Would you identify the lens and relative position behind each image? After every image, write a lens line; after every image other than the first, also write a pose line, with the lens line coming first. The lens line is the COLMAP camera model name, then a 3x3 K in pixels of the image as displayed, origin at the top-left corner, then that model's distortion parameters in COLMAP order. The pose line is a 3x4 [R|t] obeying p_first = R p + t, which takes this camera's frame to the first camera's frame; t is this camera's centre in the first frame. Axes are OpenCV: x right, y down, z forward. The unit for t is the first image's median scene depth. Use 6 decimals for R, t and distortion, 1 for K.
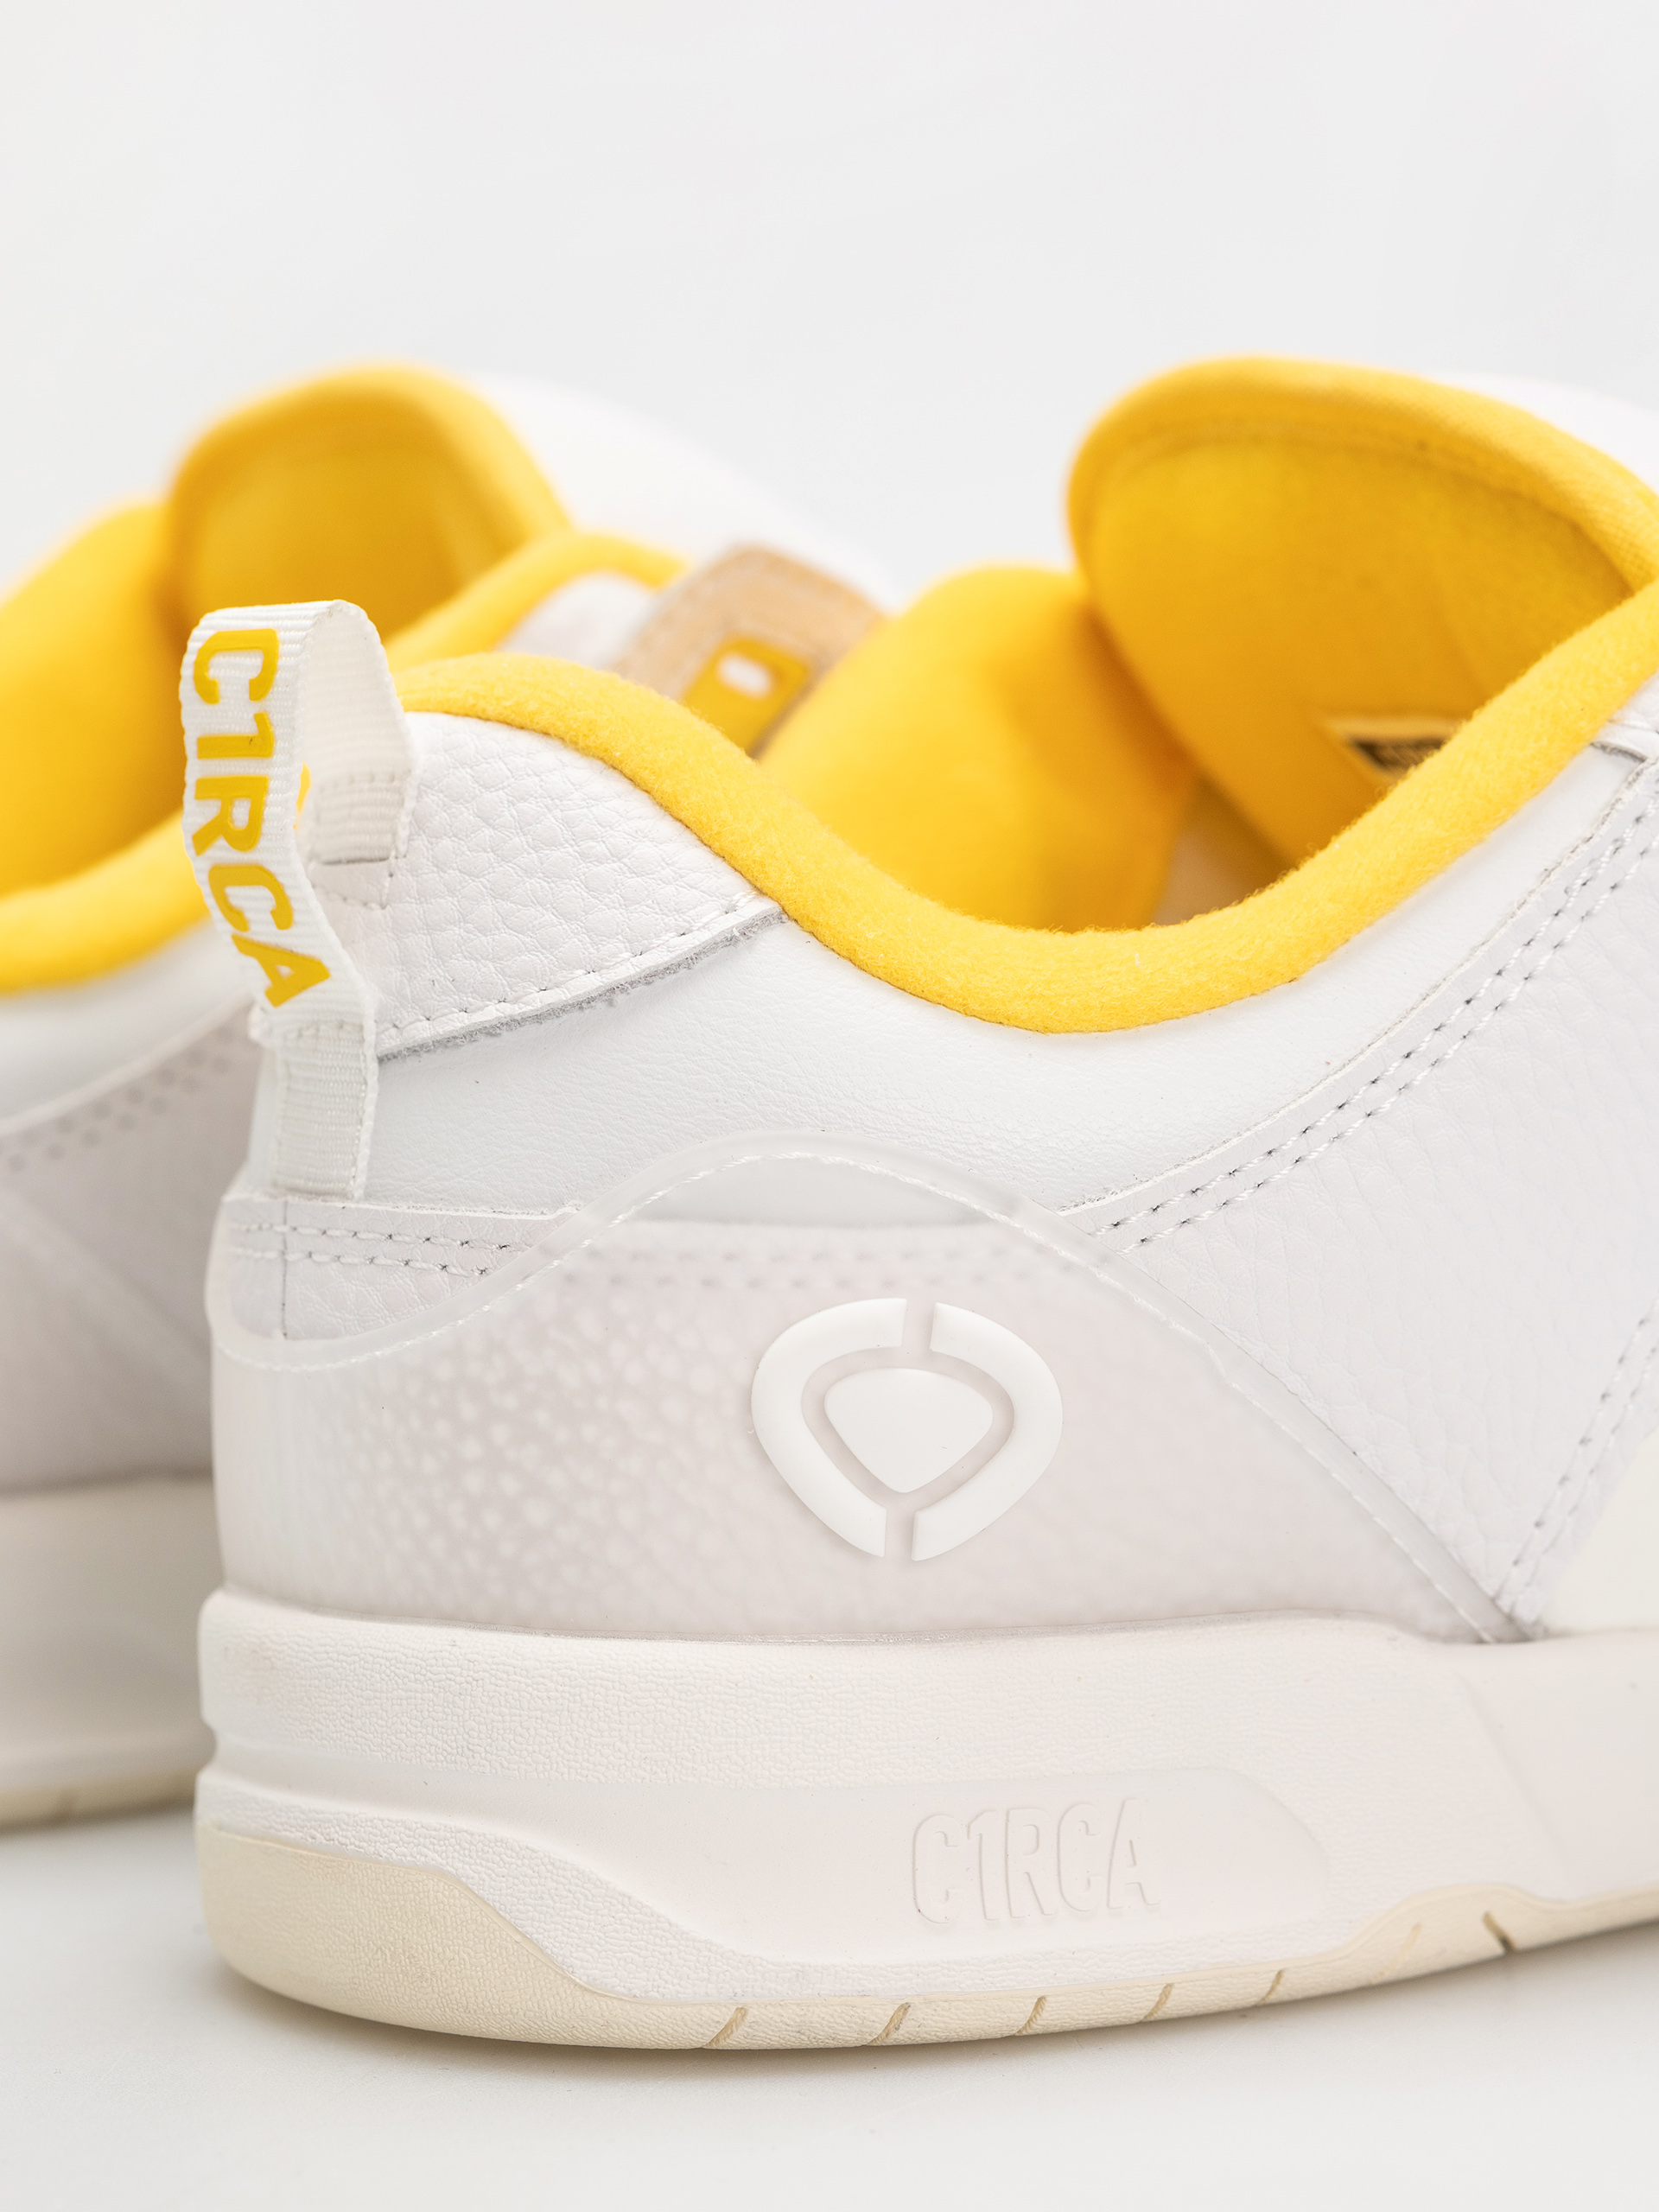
lens RADIAL K [[6795.7, 0, 830.2], [0, 6795.7, 1205.2], [0, 0, 1]] dist [0.117728, 1.267461]
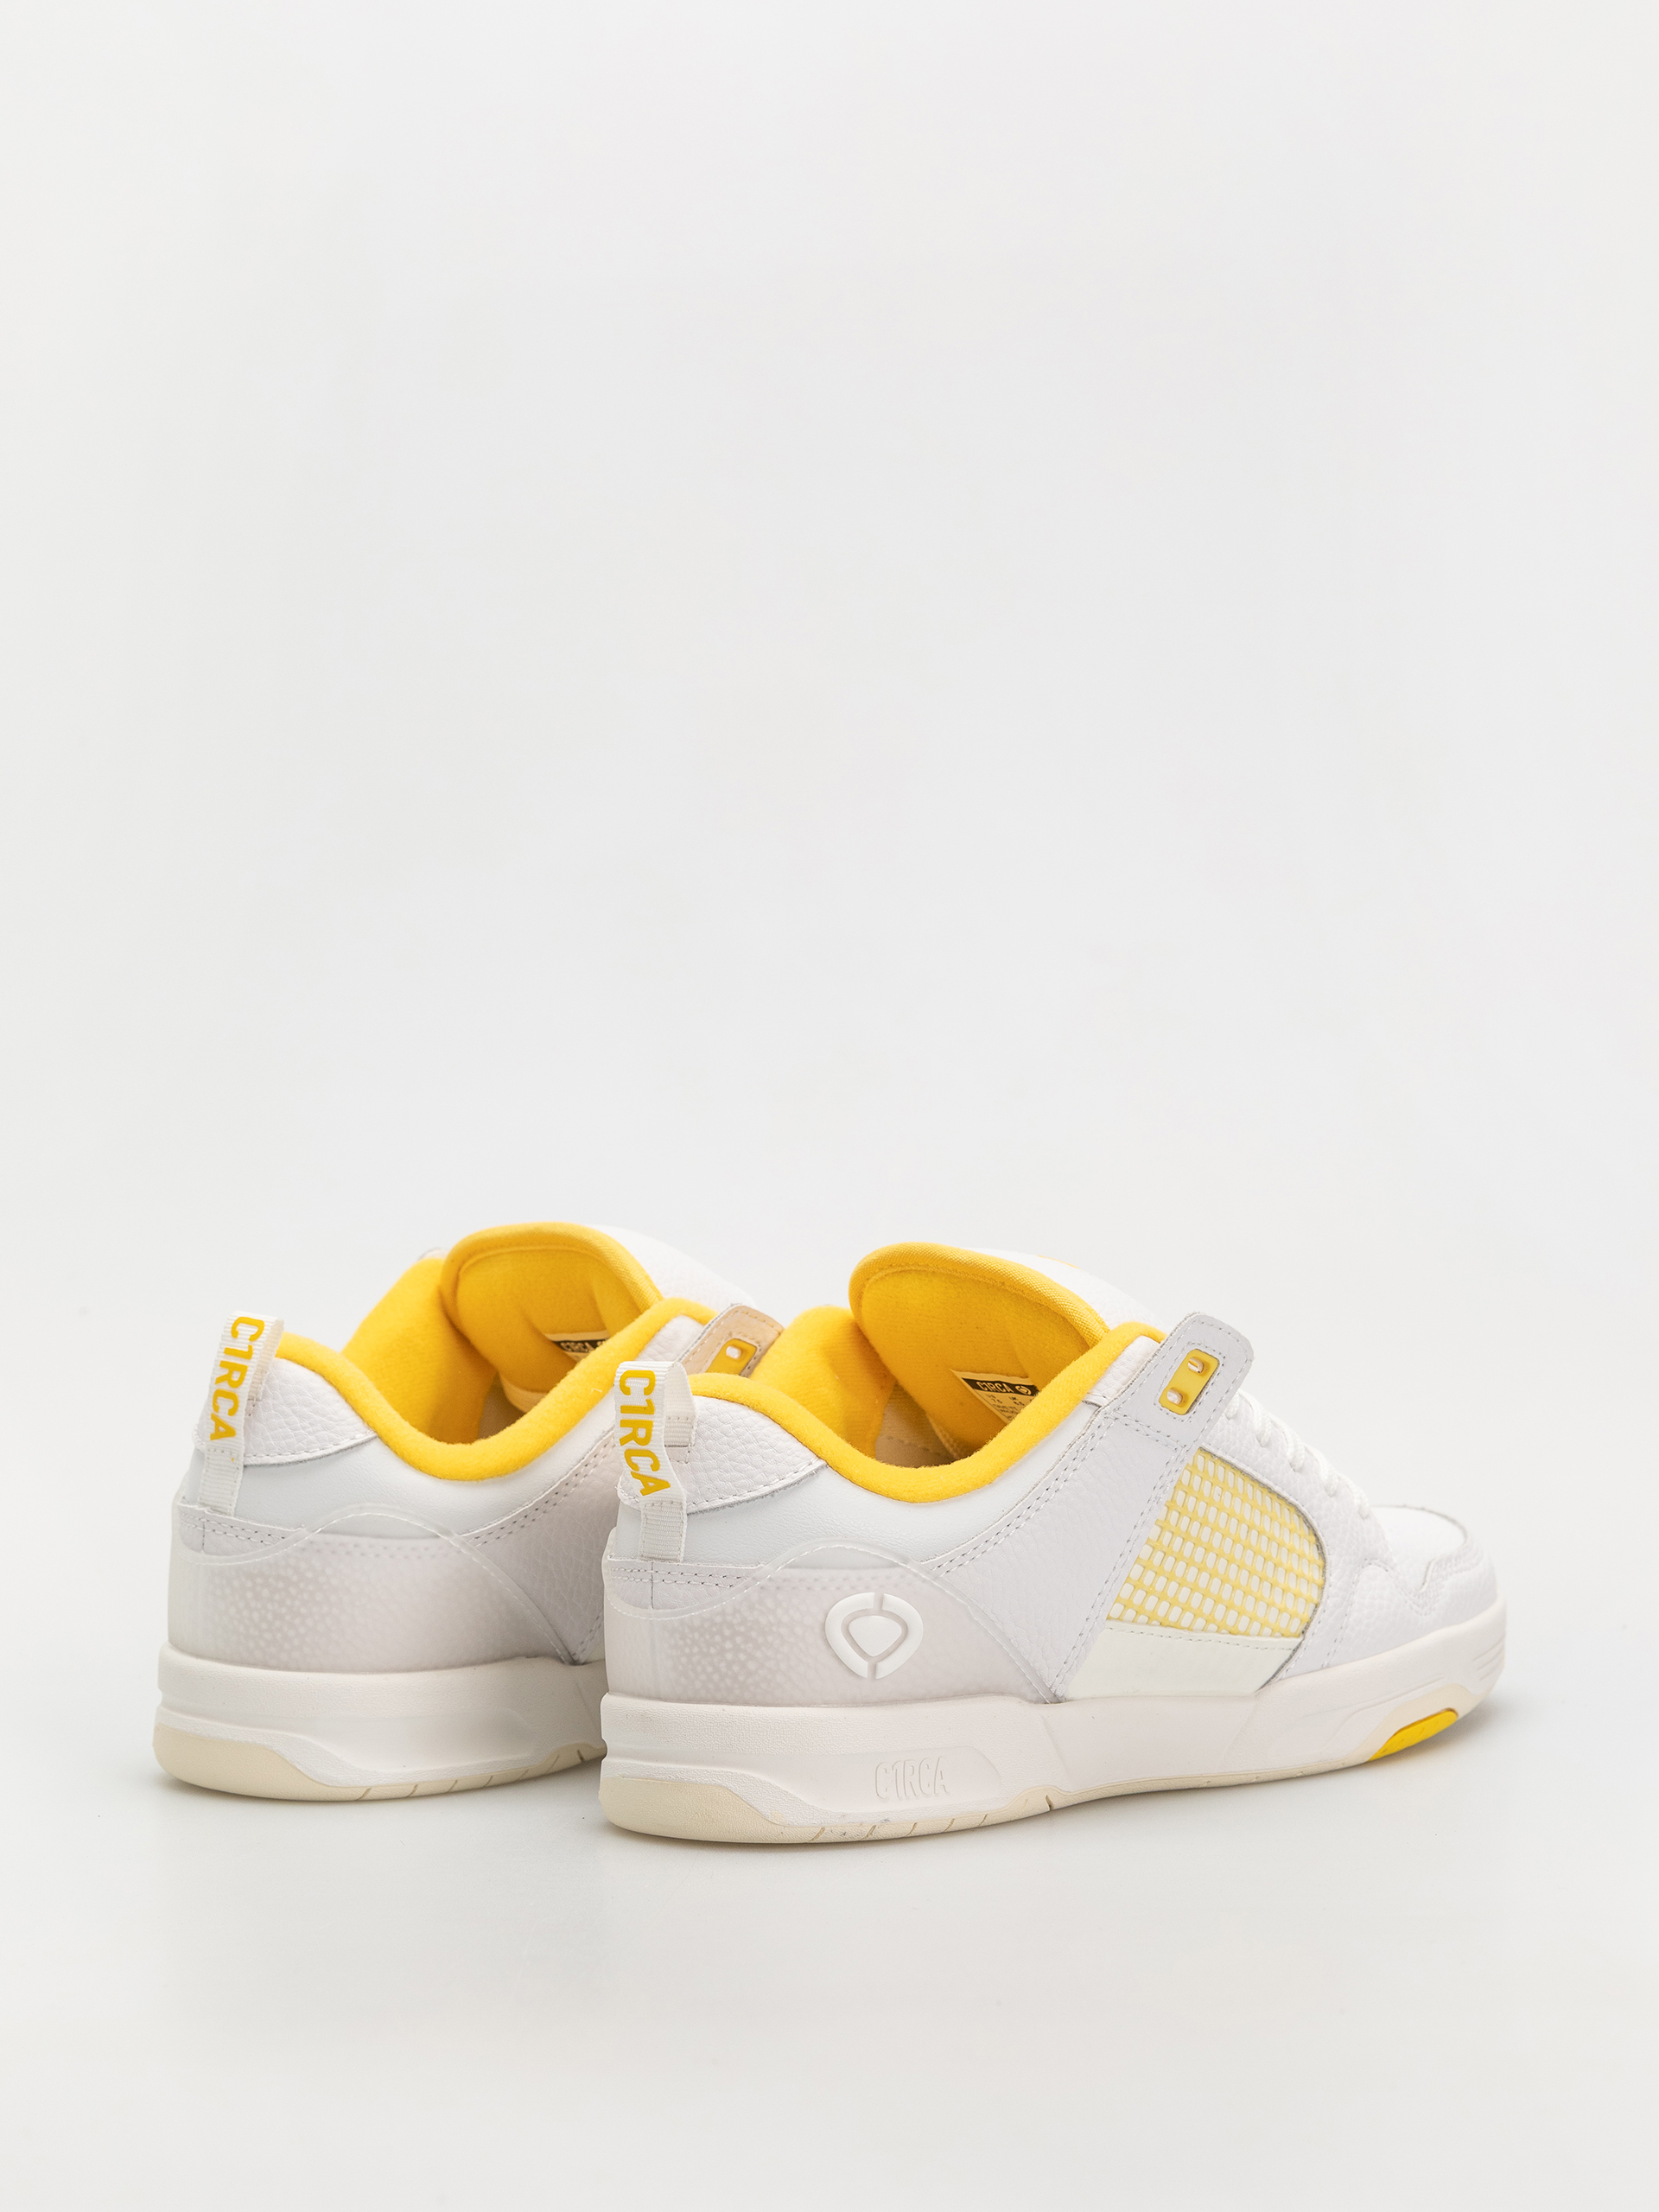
lens RADIAL K [[6795.7, 0, 830.2], [0, 6795.7, 1205.2], [0, 0, 1]] dist [0.117728, 1.267461]
pose [[0.984379, -0.009787, 0.175788, -0.533880], [0.014073, 0.999633, -0.023152, -0.088134], [-0.175497, 0.025265, 0.984156, -1.968403]]
